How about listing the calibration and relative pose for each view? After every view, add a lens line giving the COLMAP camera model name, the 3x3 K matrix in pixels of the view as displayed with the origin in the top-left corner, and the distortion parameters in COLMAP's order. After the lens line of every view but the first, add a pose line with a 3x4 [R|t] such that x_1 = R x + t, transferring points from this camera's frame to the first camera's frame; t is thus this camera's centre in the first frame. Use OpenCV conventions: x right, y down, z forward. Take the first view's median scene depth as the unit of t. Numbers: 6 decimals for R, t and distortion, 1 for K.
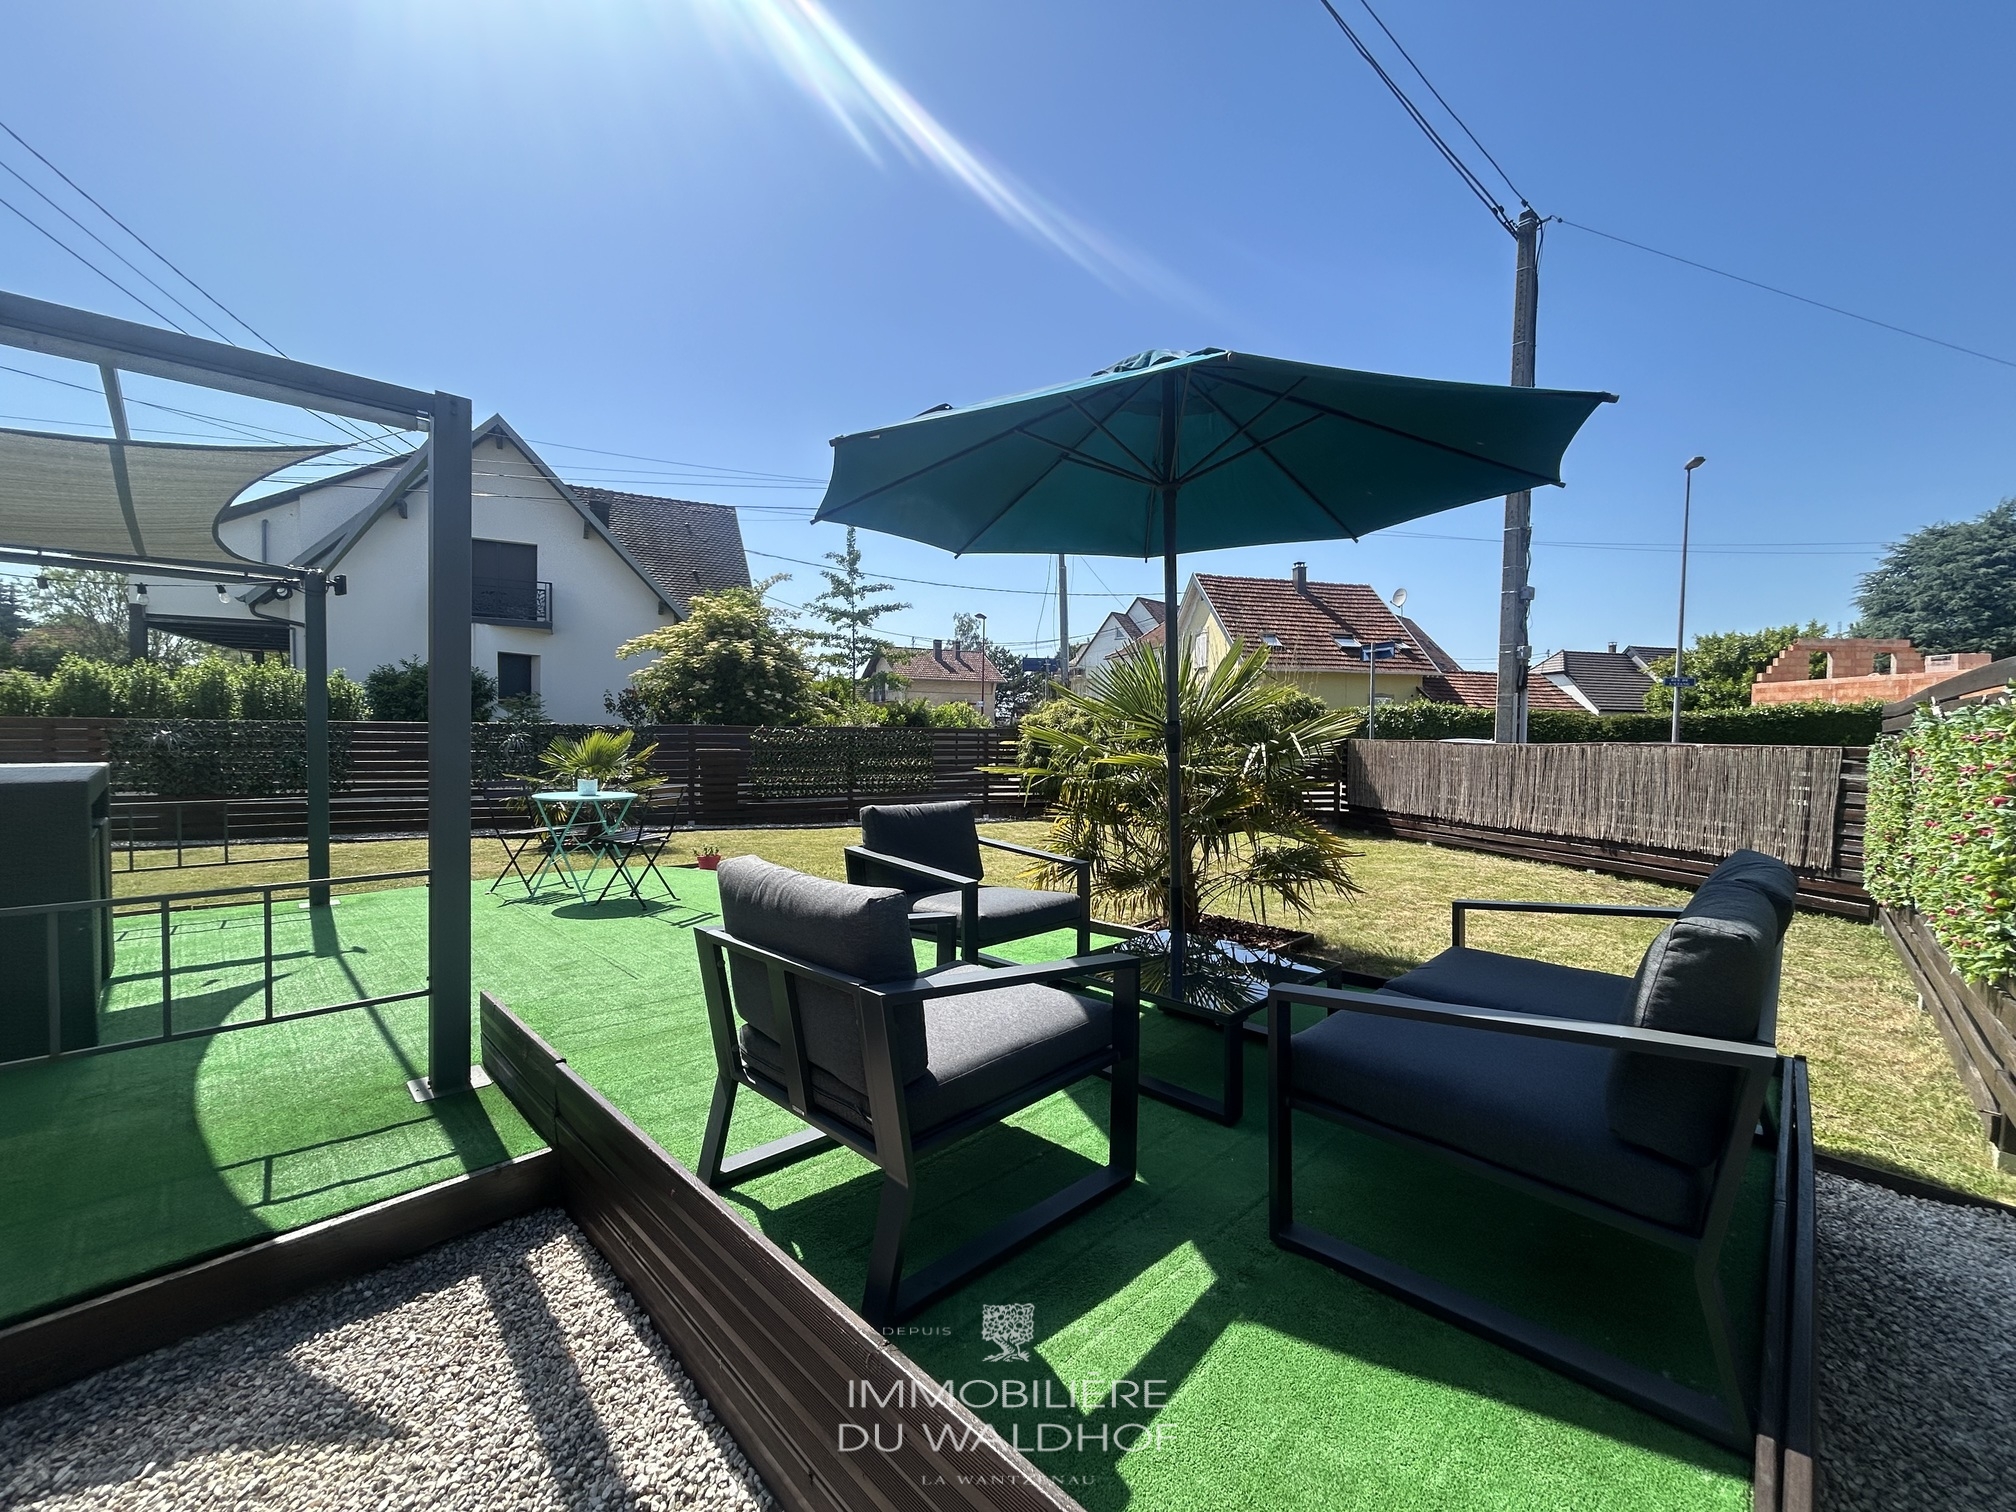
lens RADIAL K [[813.1, 0, 1008.0], [0, 813.1, 756.0], [0, 0, 1]] dist [-0.009653, 0.008848]
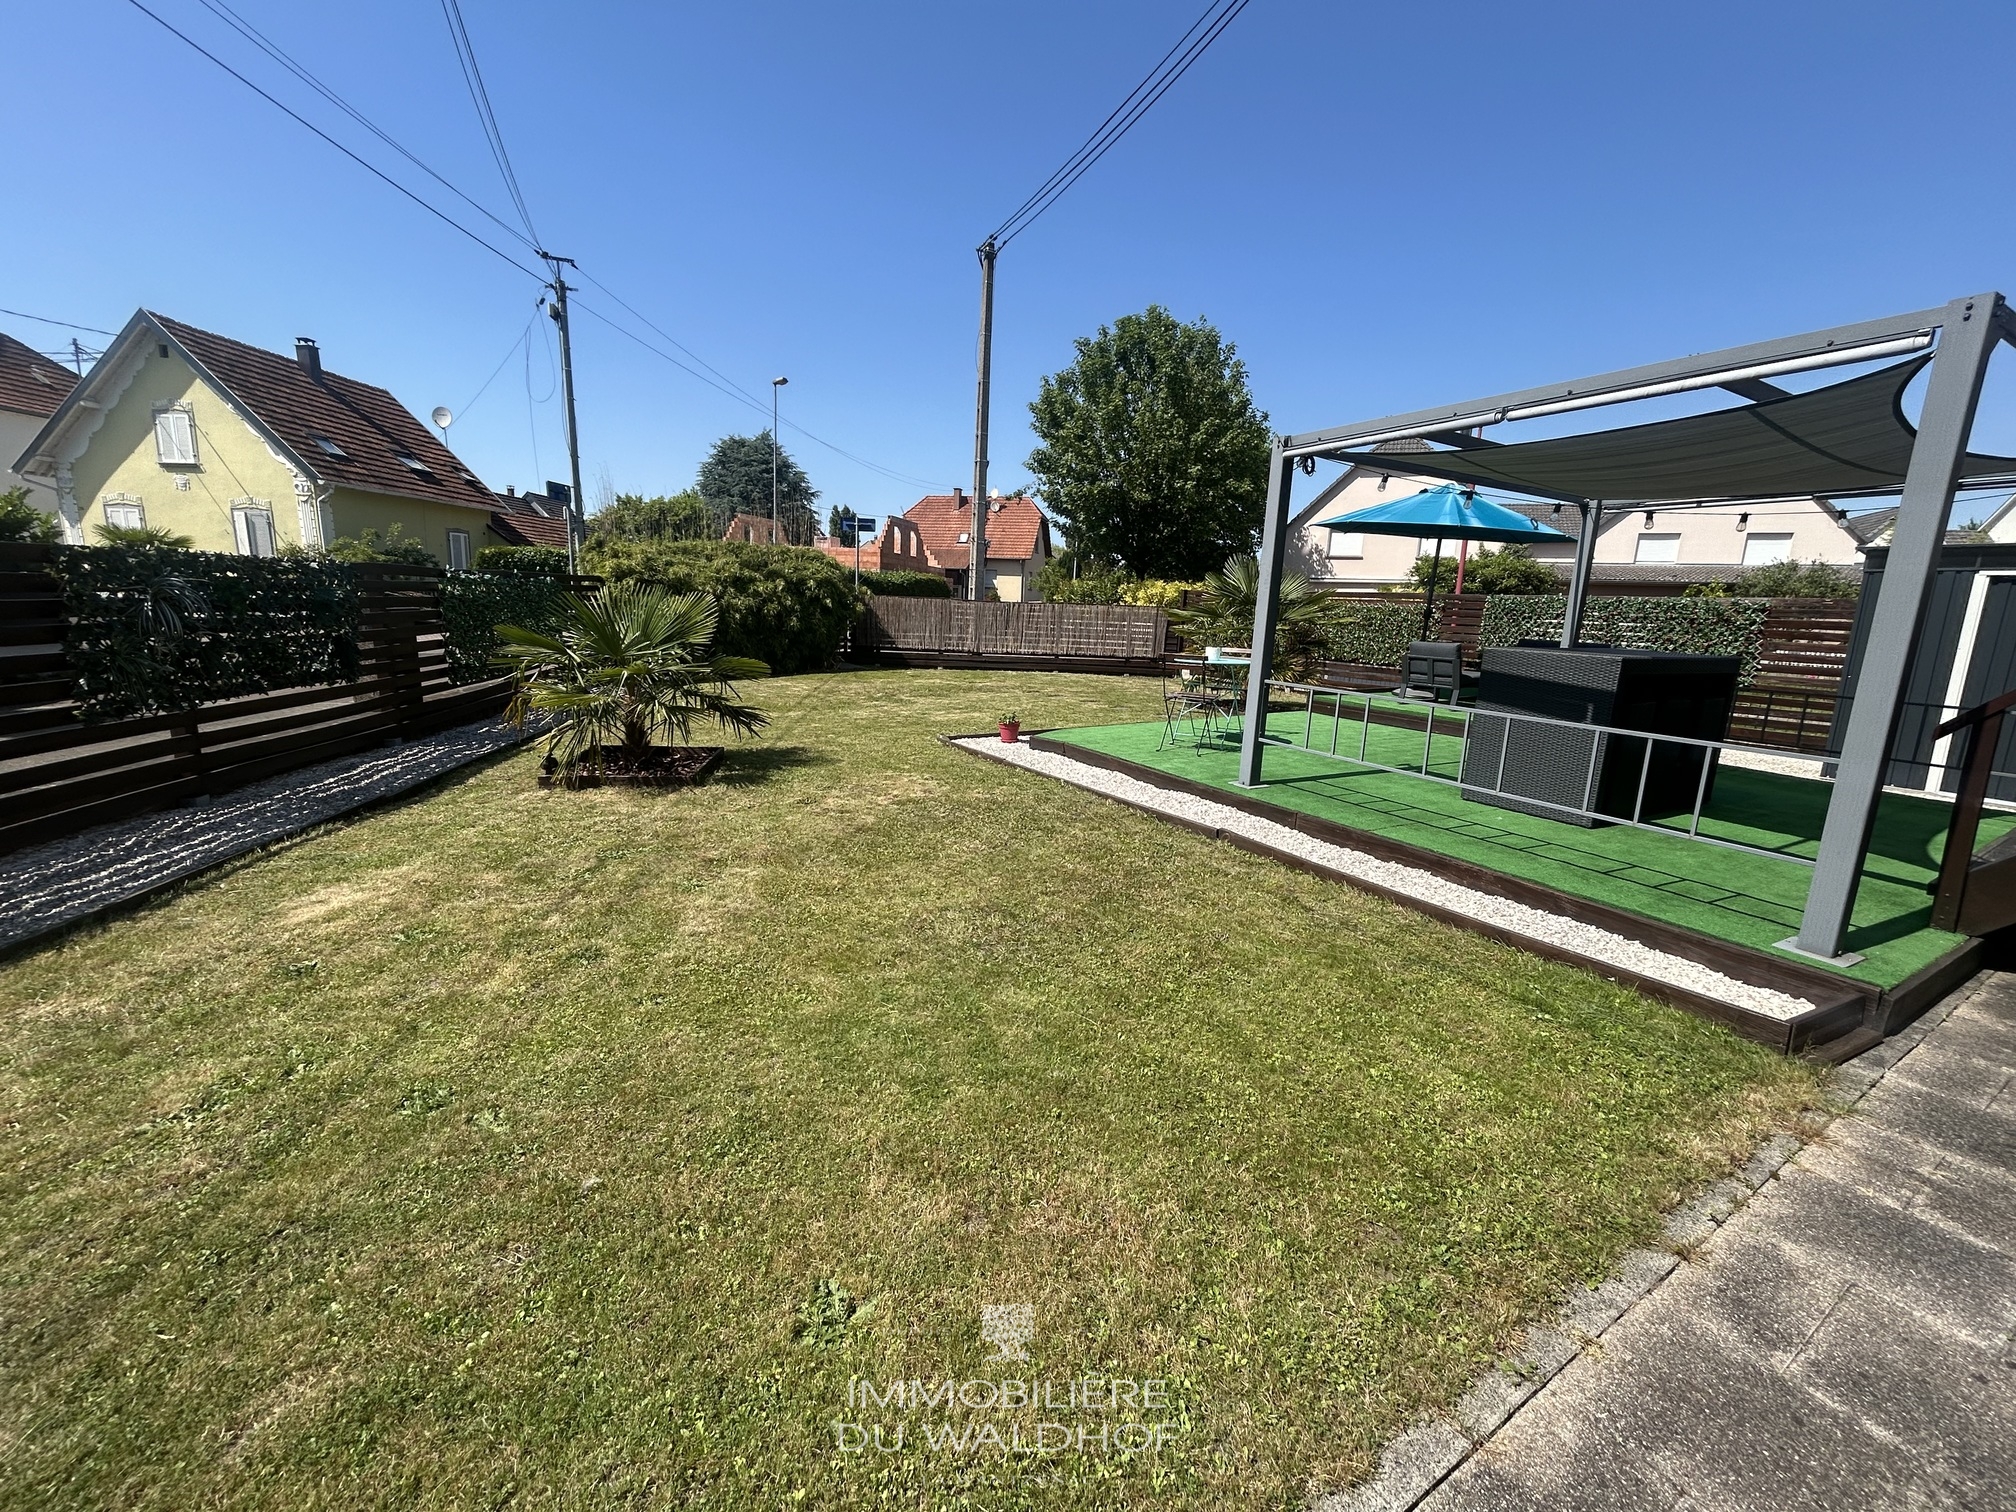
lens RADIAL K [[812.8, 0, 1008.0], [0, 812.8, 756.0], [0, 0, 1]] dist [0.000788, 0.000756]
pose [[0.268389, -0.183389, 0.945693, -0.501780], [-0.007307, 0.981296, 0.192367, -0.011855], [-0.963283, -0.058539, 0.262029, 0.274270]]
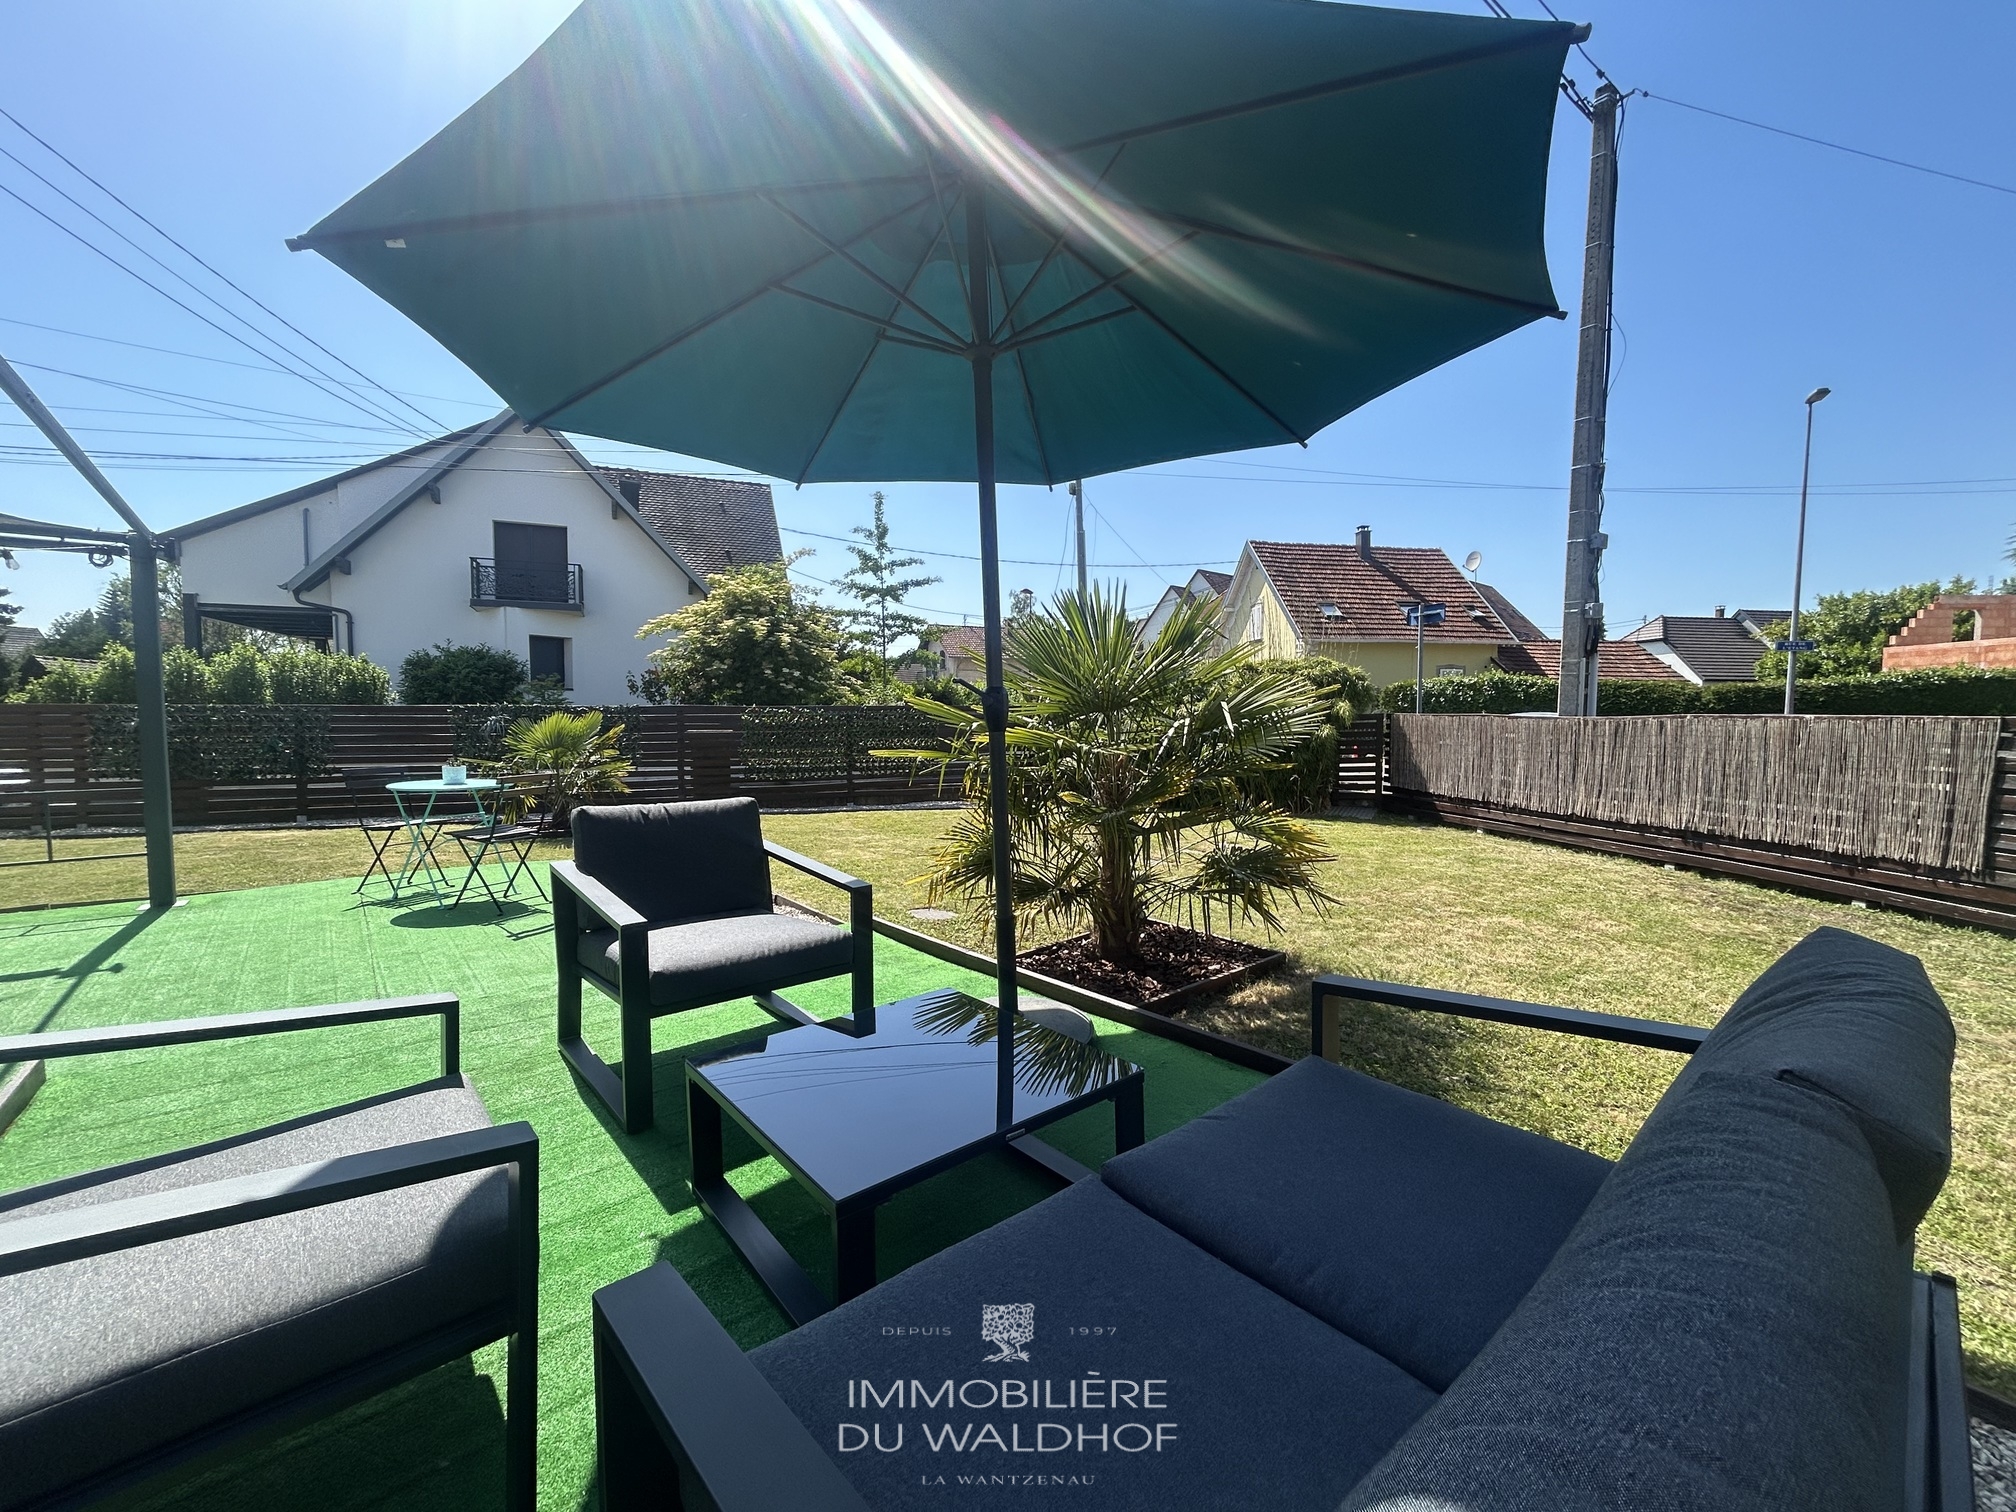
lens RADIAL K [[812.8, 0, 1008.0], [0, 812.8, 756.0], [0, 0, 1]] dist [0.000788, 0.000756]
pose [[0.996872, -0.005278, -0.078860, 0.043833], [0.007339, 0.999638, 0.025868, -0.000179], [0.078694, -0.026366, 0.996550, 0.046192]]
